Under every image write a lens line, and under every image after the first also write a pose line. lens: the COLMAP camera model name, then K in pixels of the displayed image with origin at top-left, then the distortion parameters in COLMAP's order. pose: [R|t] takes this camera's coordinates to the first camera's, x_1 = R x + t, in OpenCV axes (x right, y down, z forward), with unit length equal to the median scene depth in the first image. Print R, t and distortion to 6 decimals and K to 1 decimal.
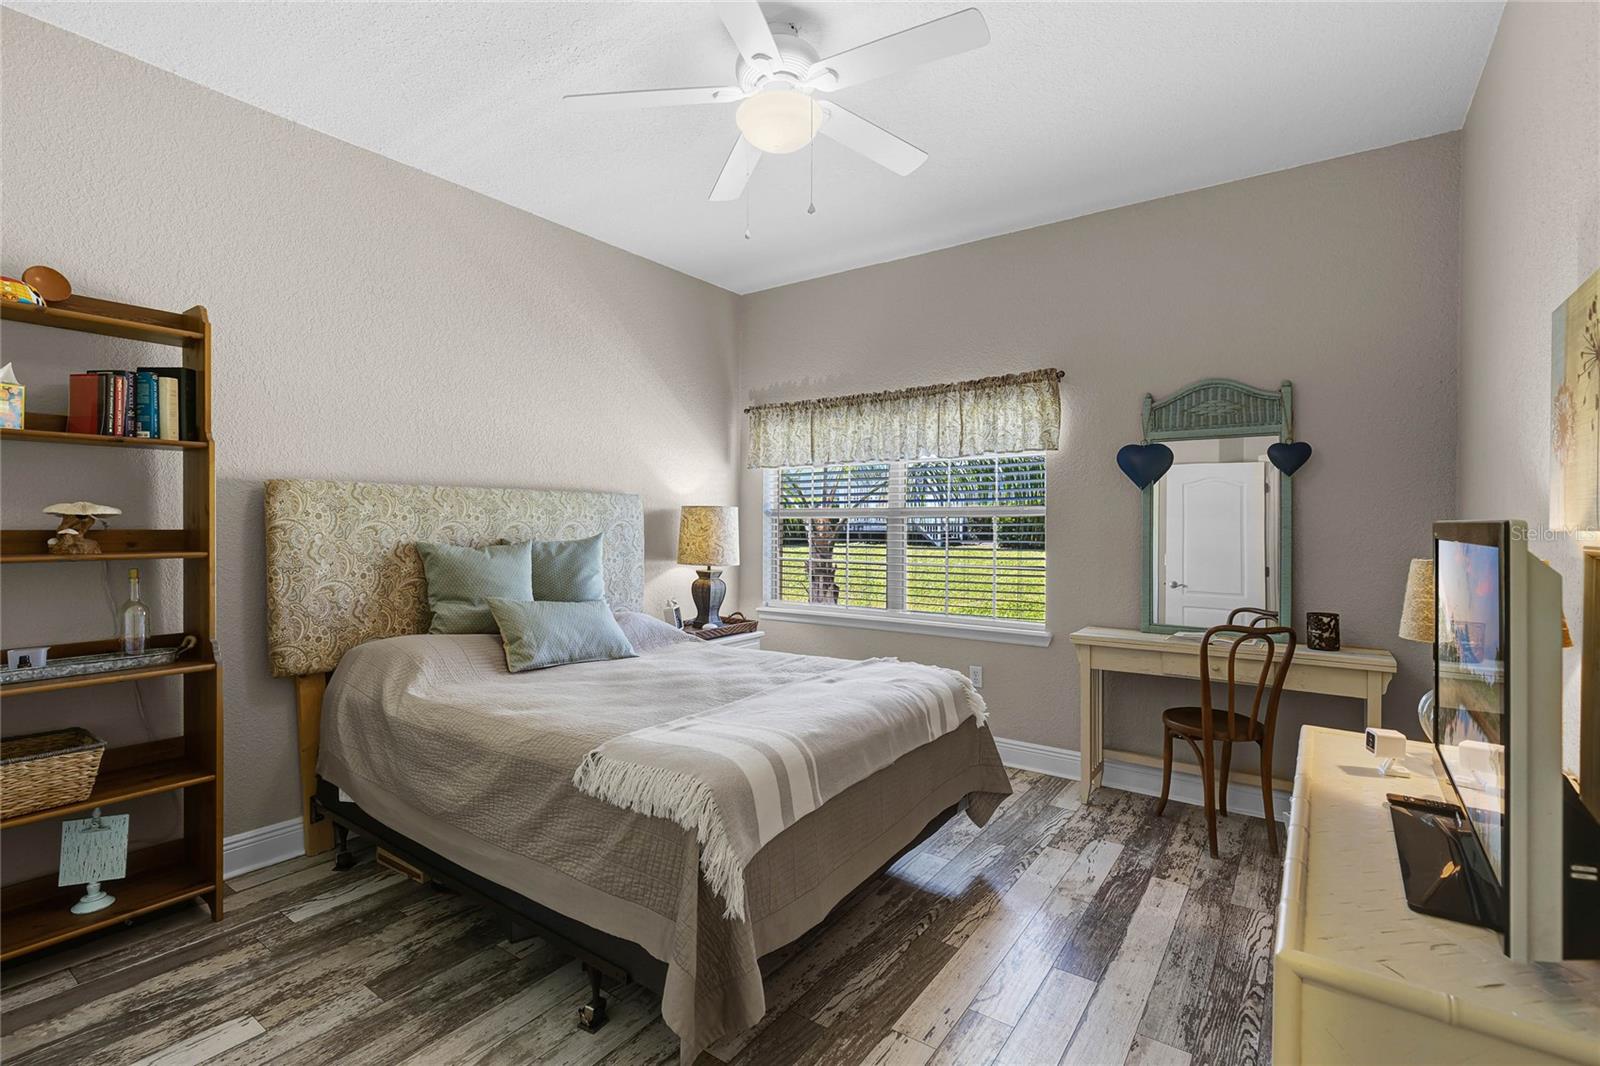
lens RADIAL K [[712.6, 0, 793.0], [0, 712.6, 530.5], [0, 0, 1]] dist [0.004295, -0.000664]
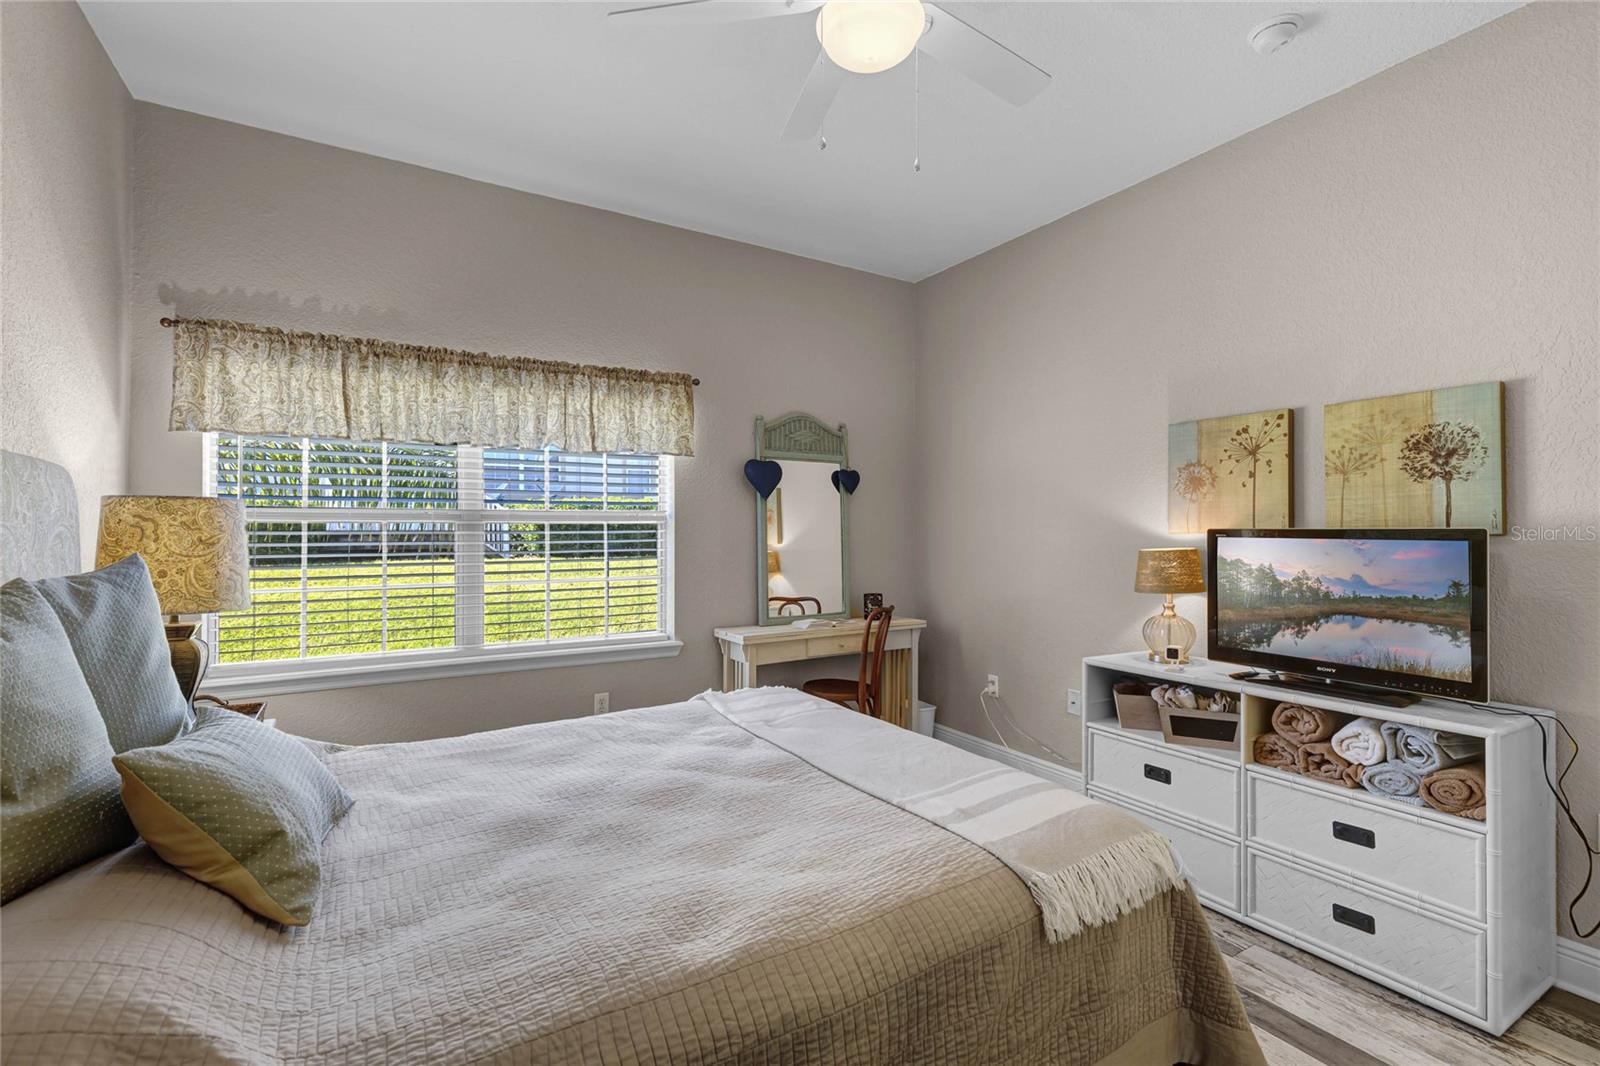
lens RADIAL K [[712.6, 0, 803.1], [0, 712.6, 528.2], [0, 0, 1]] dist [0.004295, -0.000664]
pose [[0.395743, 0.000980, 0.918361, -0.440827], [0.011624, 0.999914, -0.006076, -0.004433], [-0.918288, 0.013079, 0.395698, 0.418118]]
